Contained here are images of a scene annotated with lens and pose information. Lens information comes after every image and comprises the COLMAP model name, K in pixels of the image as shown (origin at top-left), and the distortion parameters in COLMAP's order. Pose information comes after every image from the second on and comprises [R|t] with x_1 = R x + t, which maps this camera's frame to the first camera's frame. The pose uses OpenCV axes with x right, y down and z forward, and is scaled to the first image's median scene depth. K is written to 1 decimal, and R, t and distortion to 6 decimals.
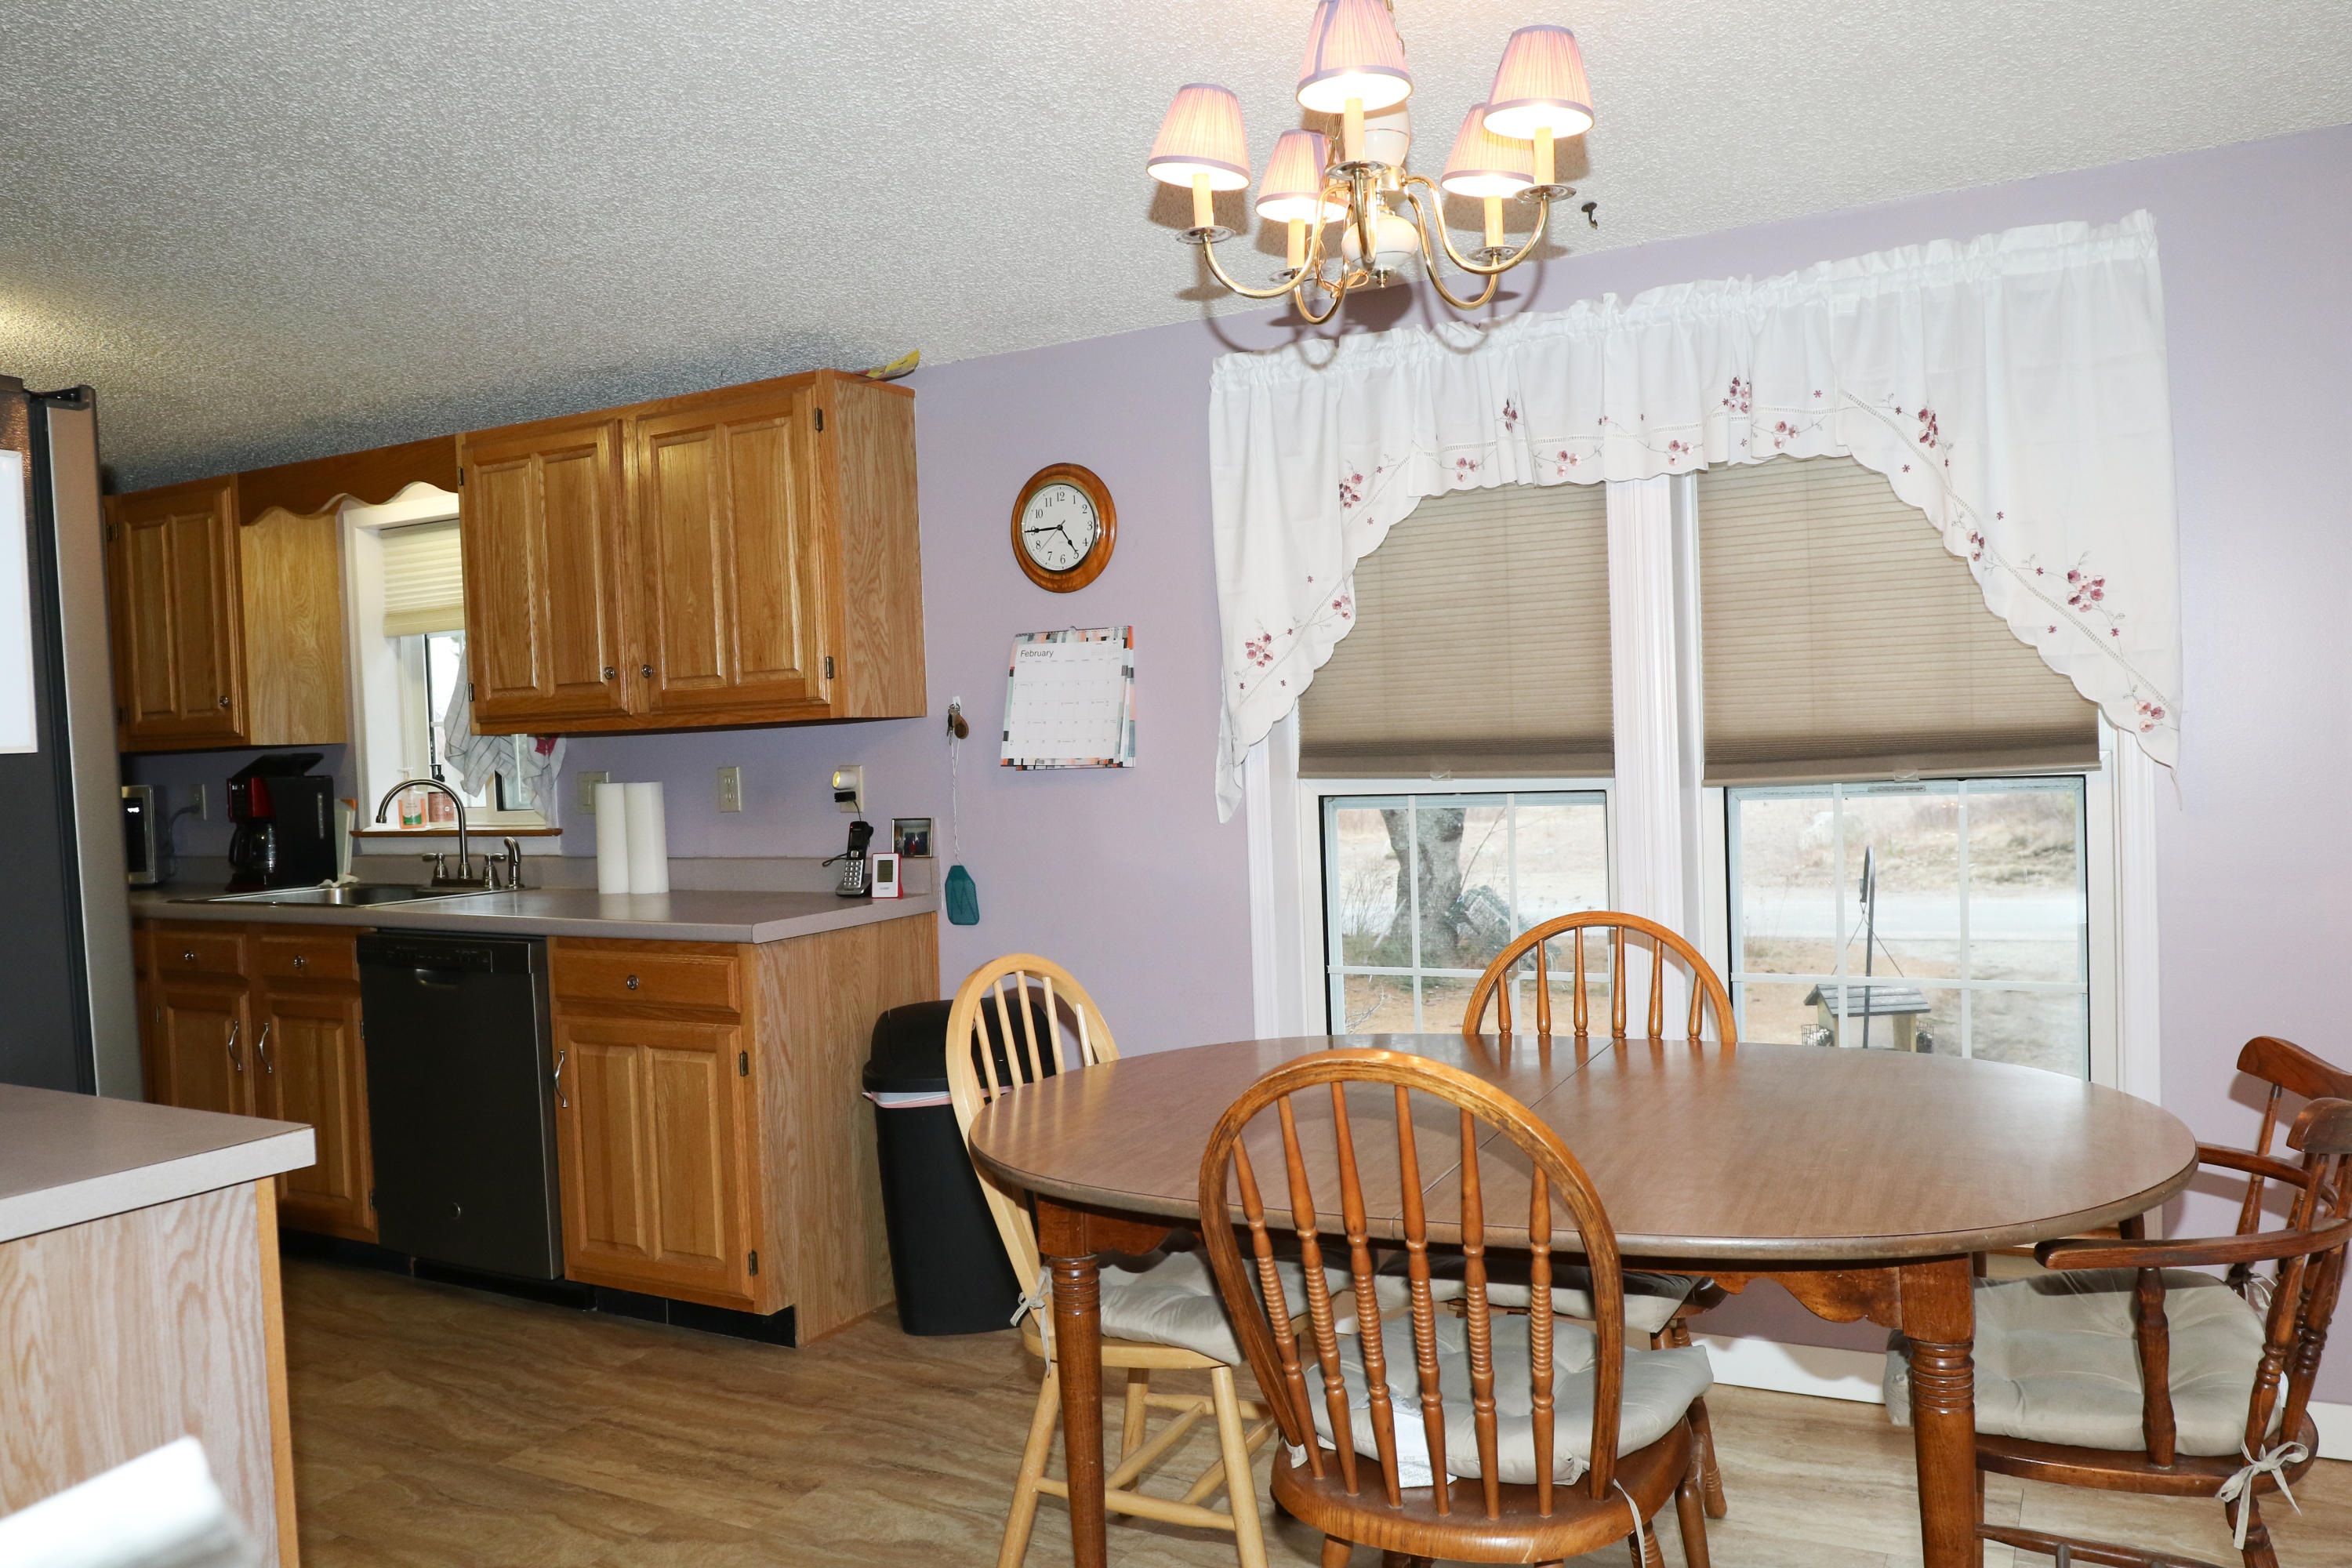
lens RADIAL K [[1712.2, 0, 1271.8], [0, 1712.2, 783.5], [0, 0, 1]] dist [-0.048788, -0.003113]
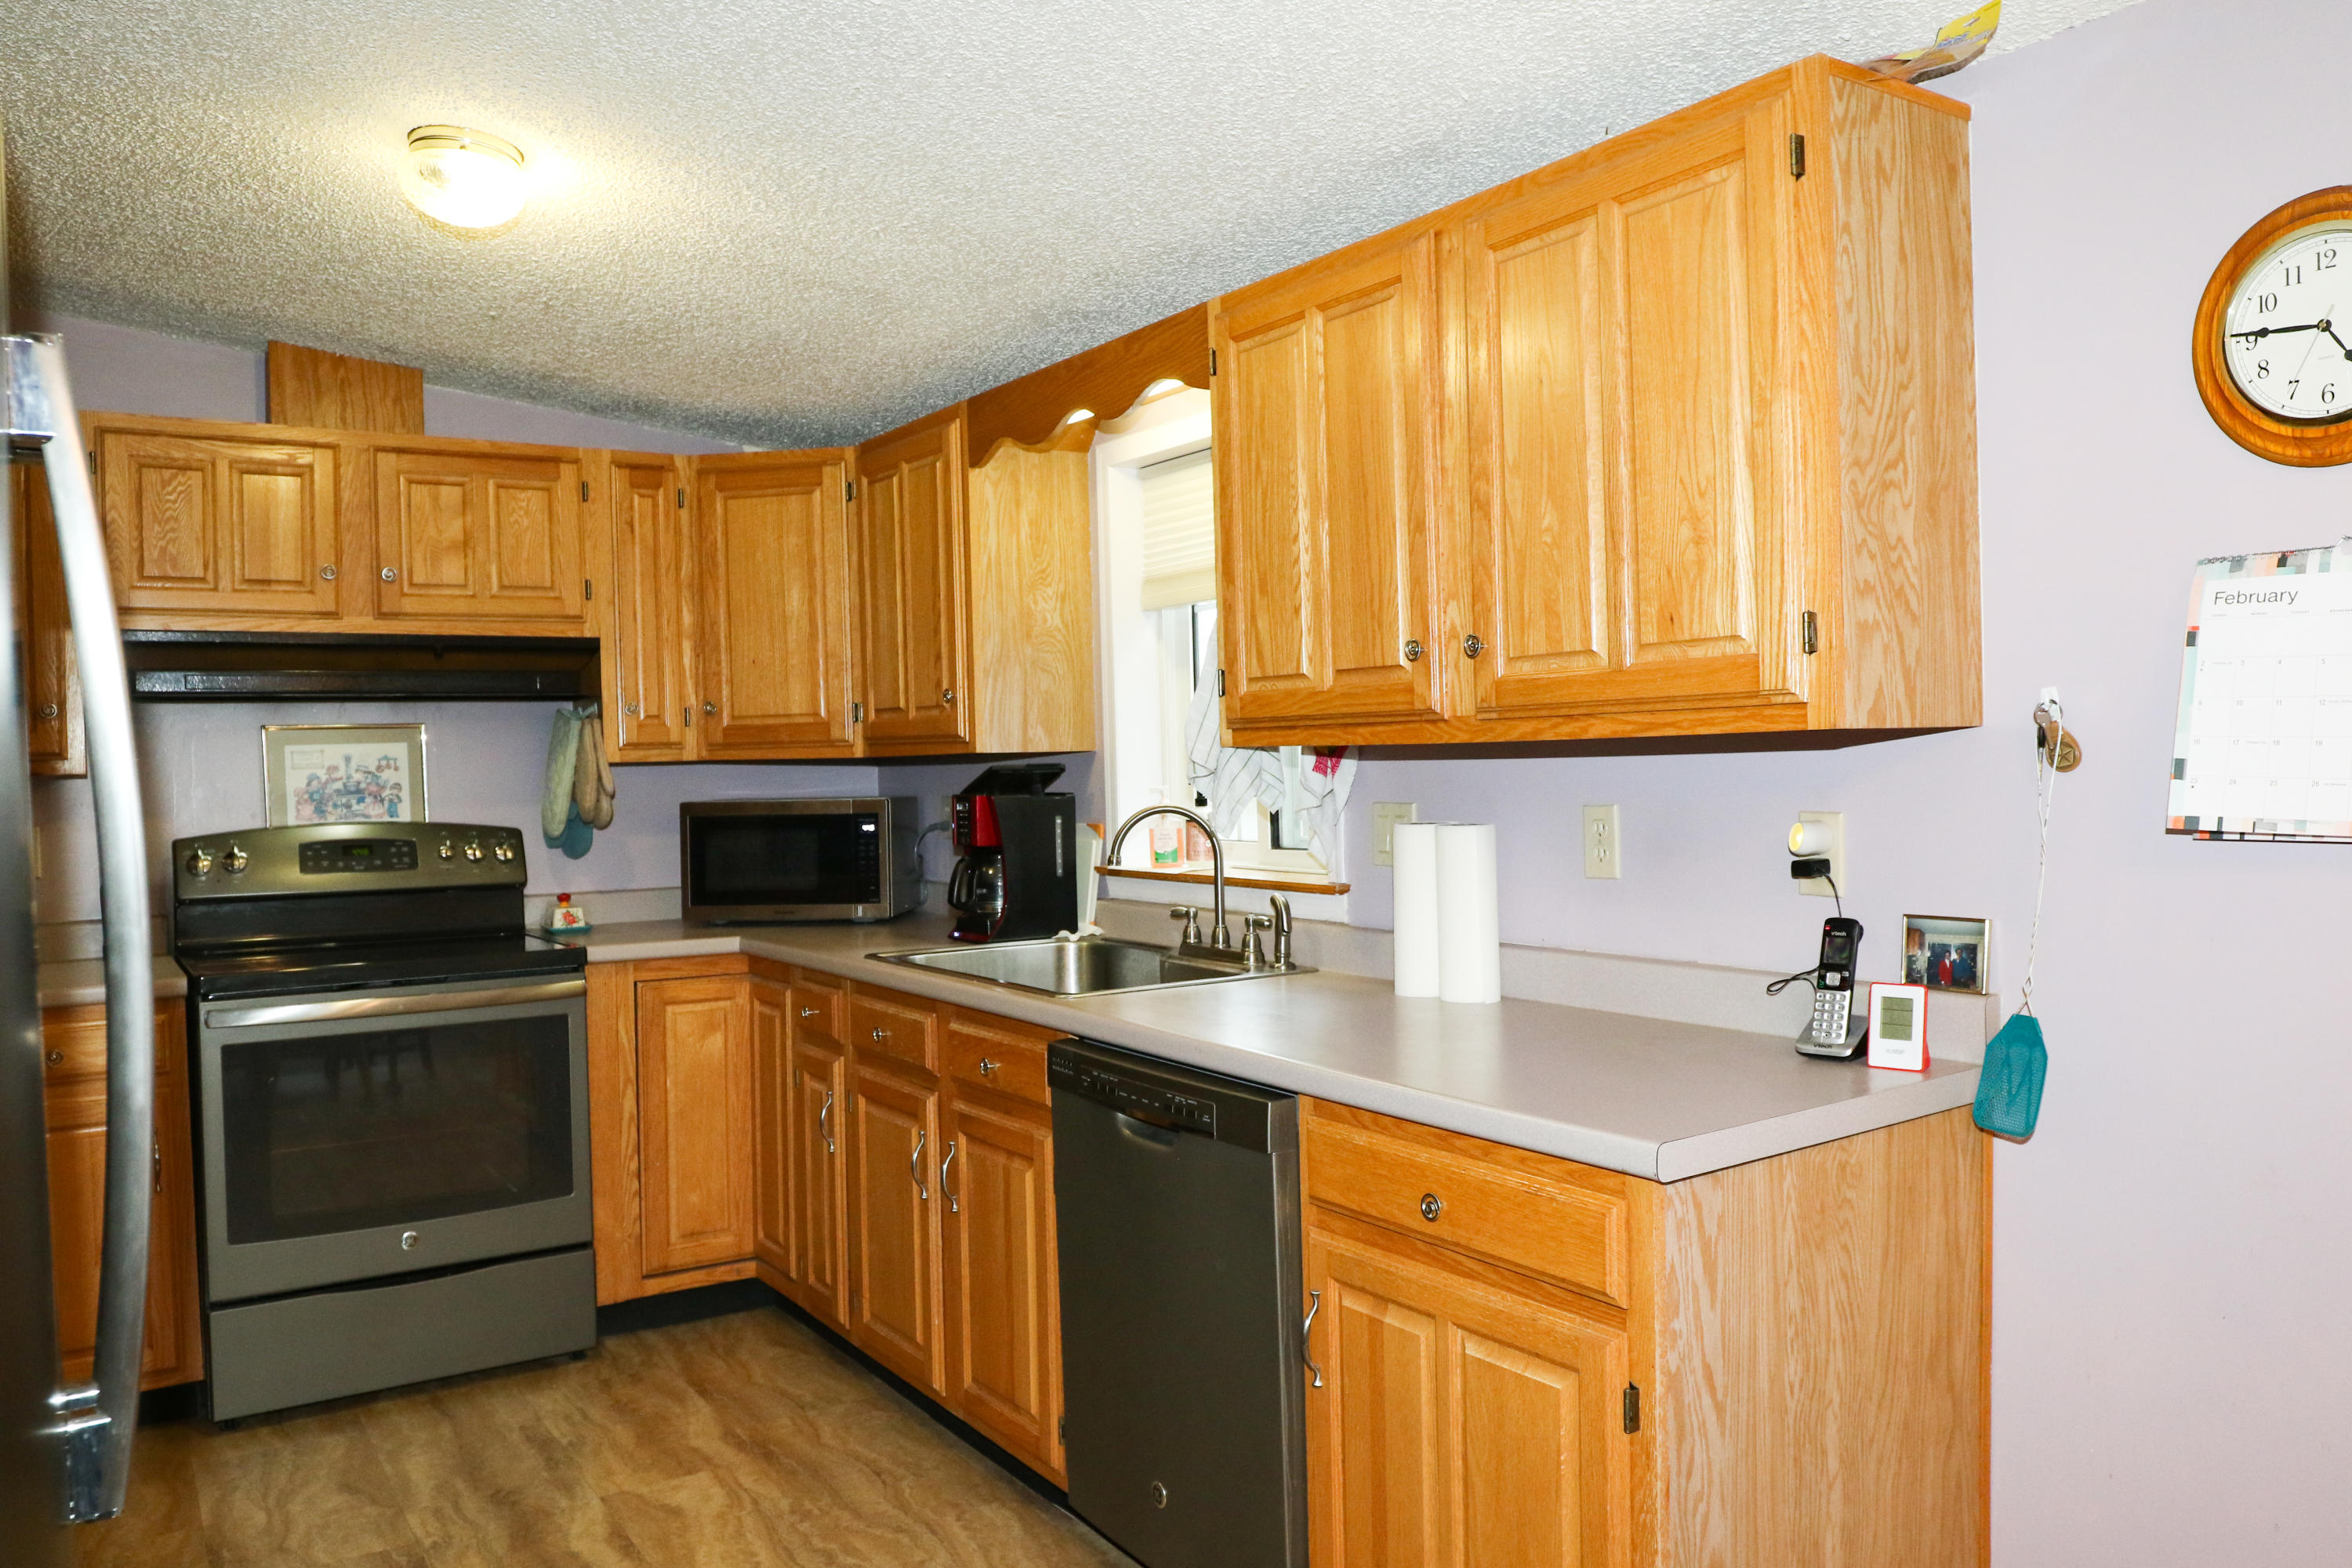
lens RADIAL K [[1756.7, 0, 1176.0], [0, 1756.7, 784.0], [0, 0, 1]] dist [-0.006189, -0.000903]
pose [[0.864403, 0.023706, -0.502240, -0.146025], [-0.022408, 0.999712, 0.008620, -0.020651], [0.502300, 0.003803, 0.864685, 0.412433]]
